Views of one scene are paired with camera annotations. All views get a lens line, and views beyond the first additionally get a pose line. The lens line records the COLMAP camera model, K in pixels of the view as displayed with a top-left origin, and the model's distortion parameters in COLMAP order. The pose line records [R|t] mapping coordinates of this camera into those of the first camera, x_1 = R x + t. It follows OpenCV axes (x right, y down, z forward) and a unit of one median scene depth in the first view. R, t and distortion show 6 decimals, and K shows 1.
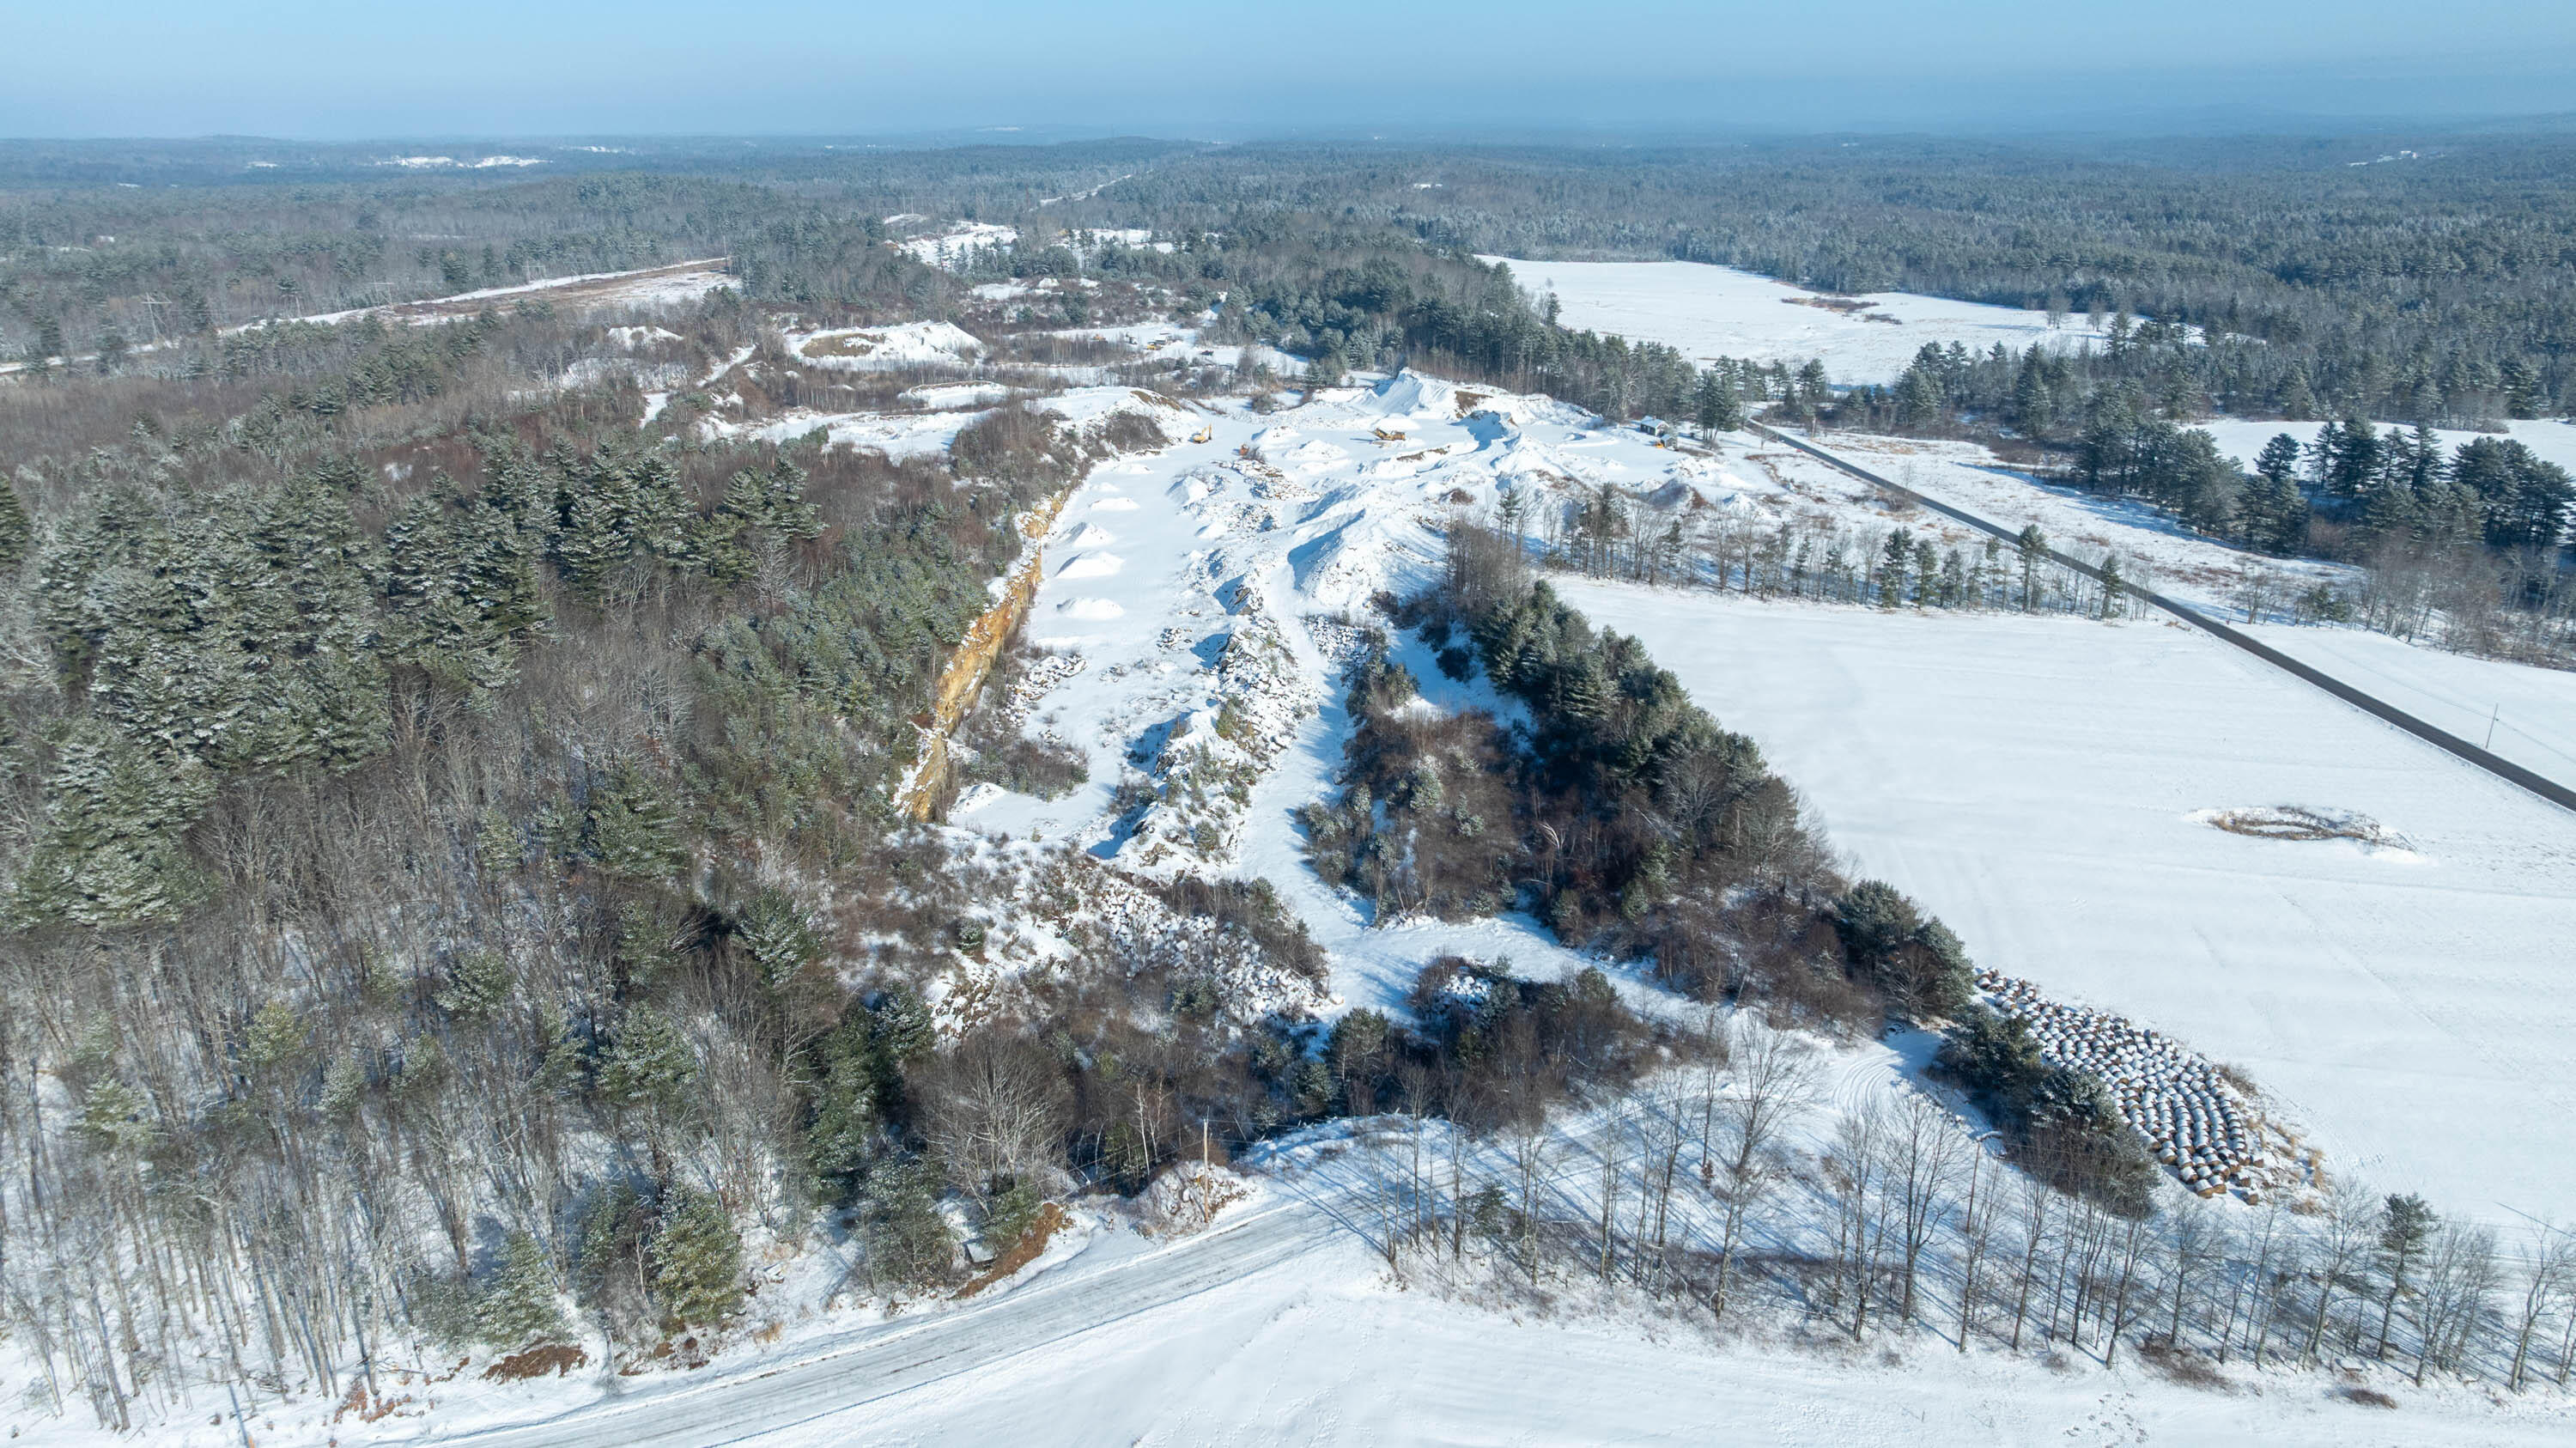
lens RADIAL K [[1798.0, 0, 1288.0], [0, 1798.0, 724.0], [0, 0, 1]] dist [-0.012599, -0.002400]
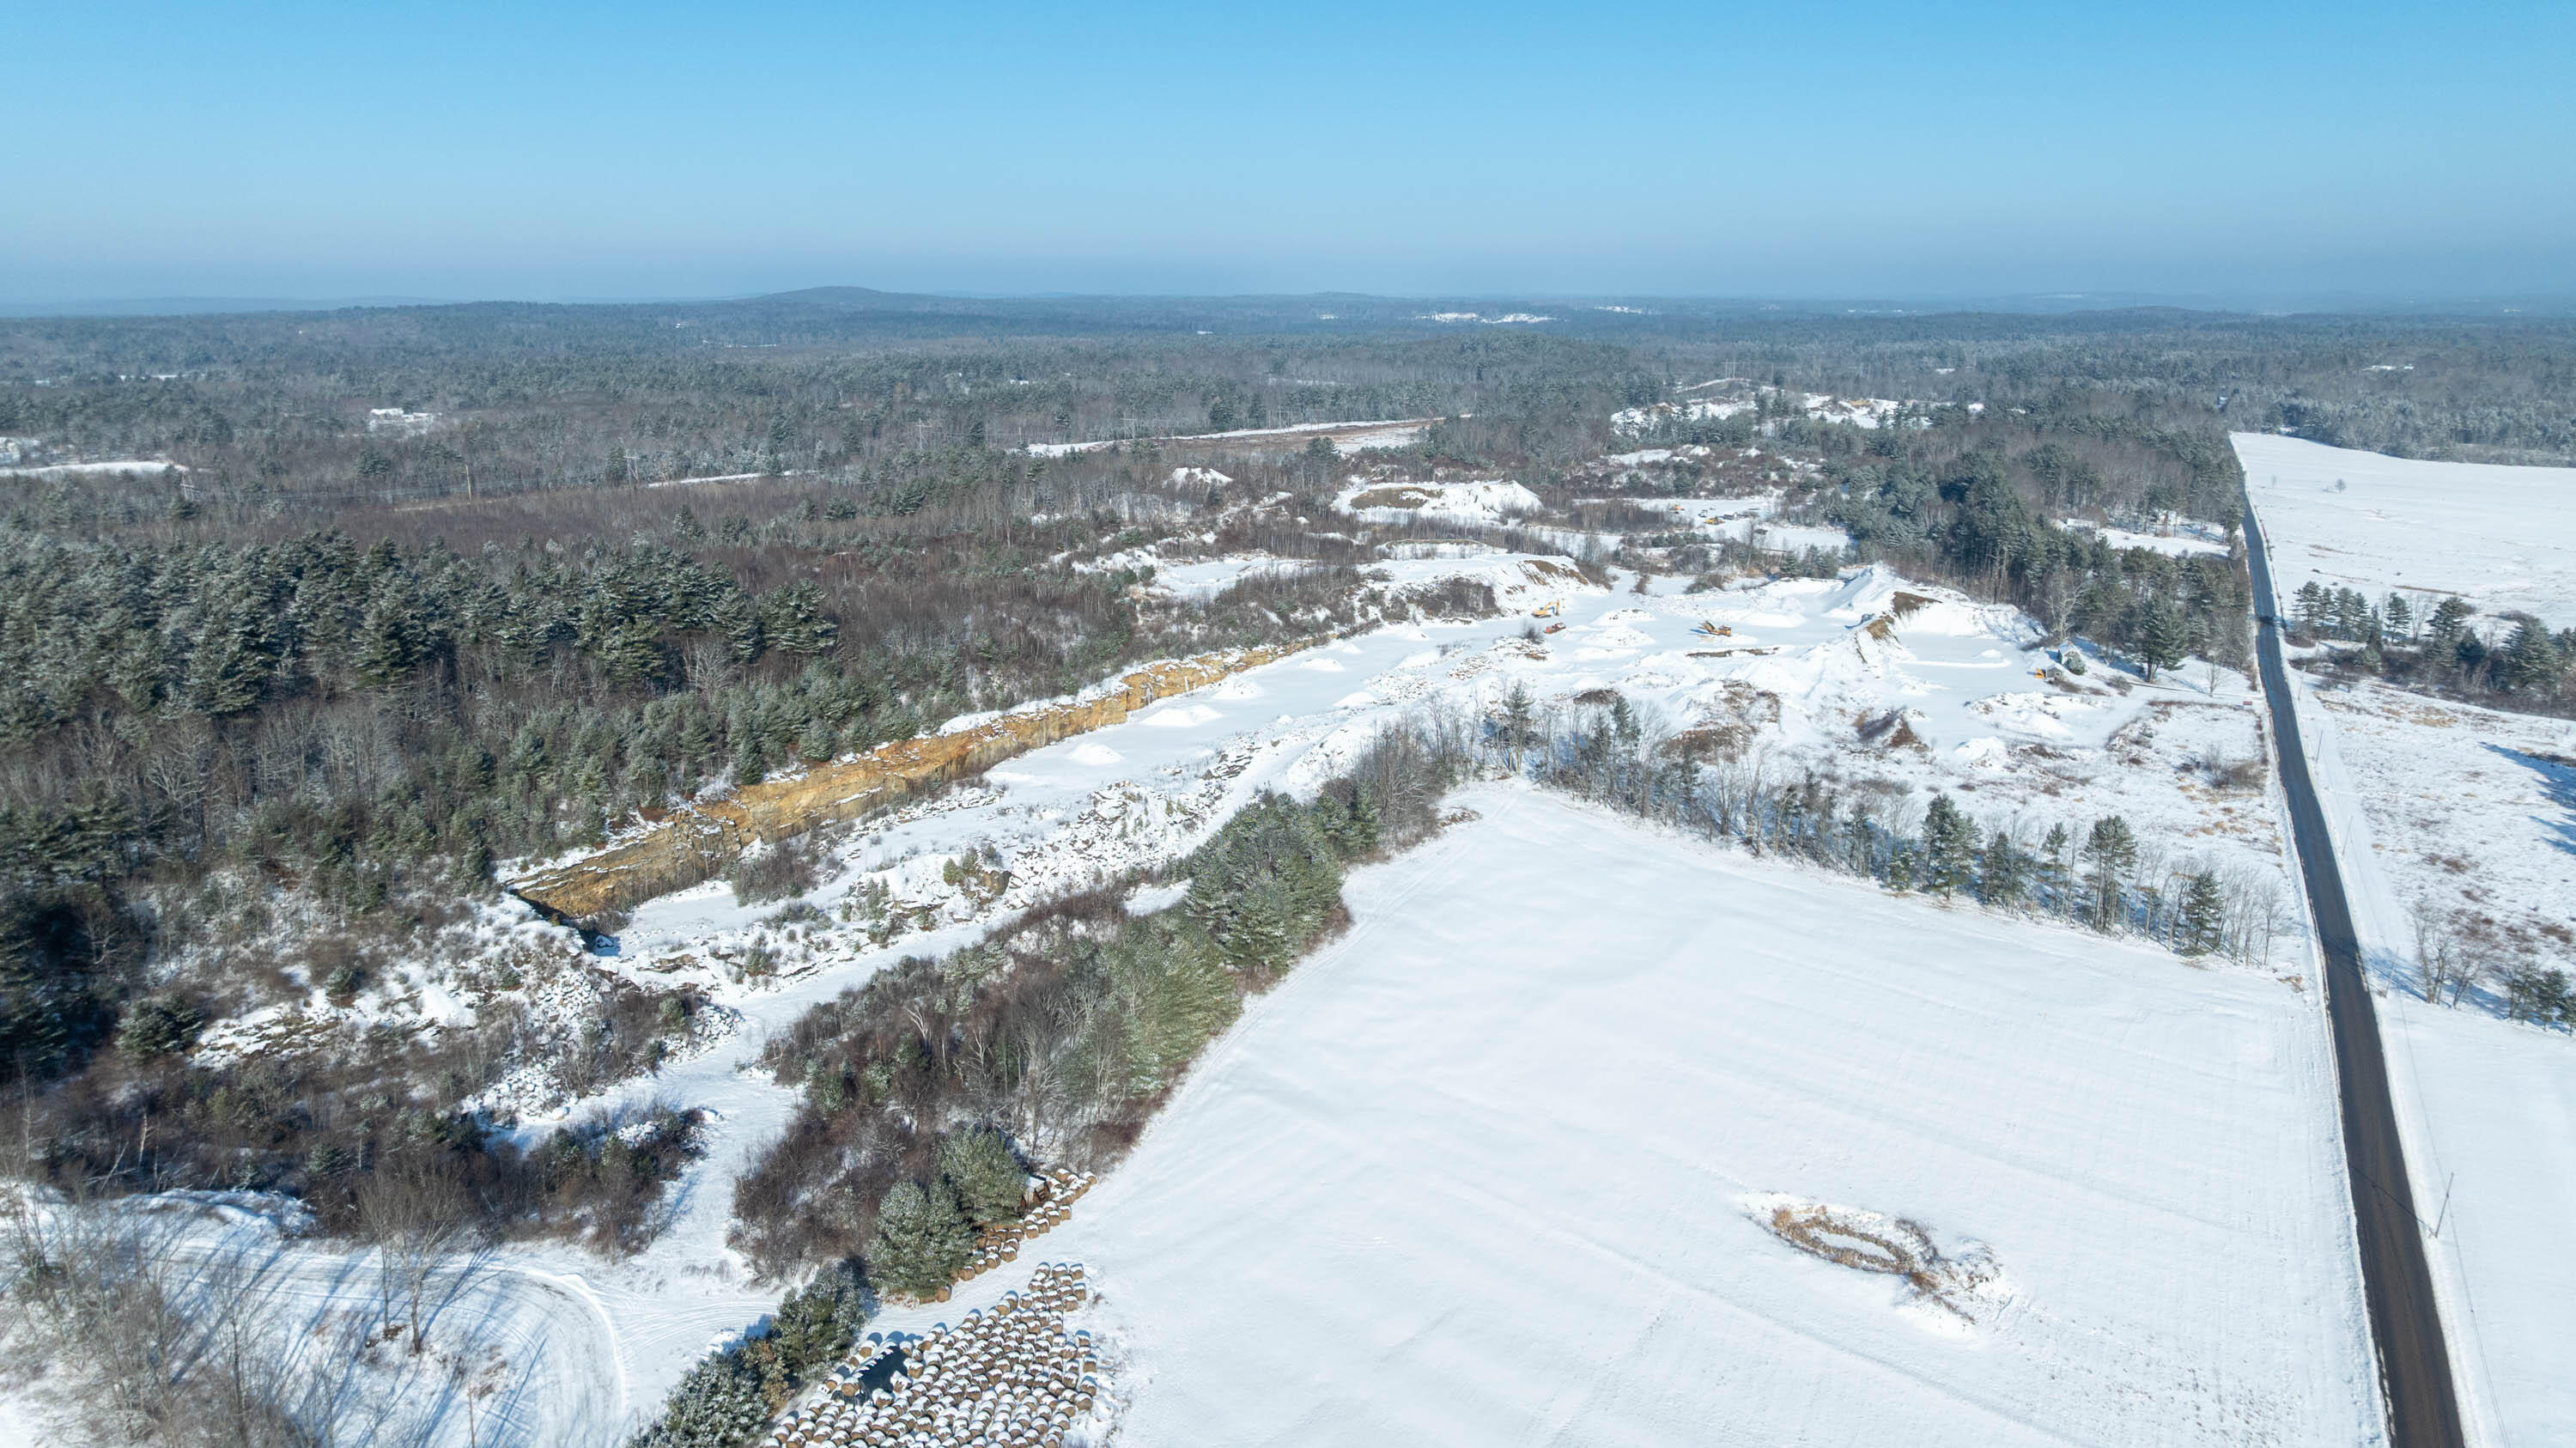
lens RADIAL K [[1798.0, 0, 1288.0], [0, 1798.0, 724.0], [0, 0, 1]] dist [-0.012599, -0.002400]
pose [[0.847990, 0.130665, -0.513653, 0.347424], [-0.173207, 0.984243, -0.035572, -0.042448], [0.500912, 0.119133, 0.857260, 0.108097]]
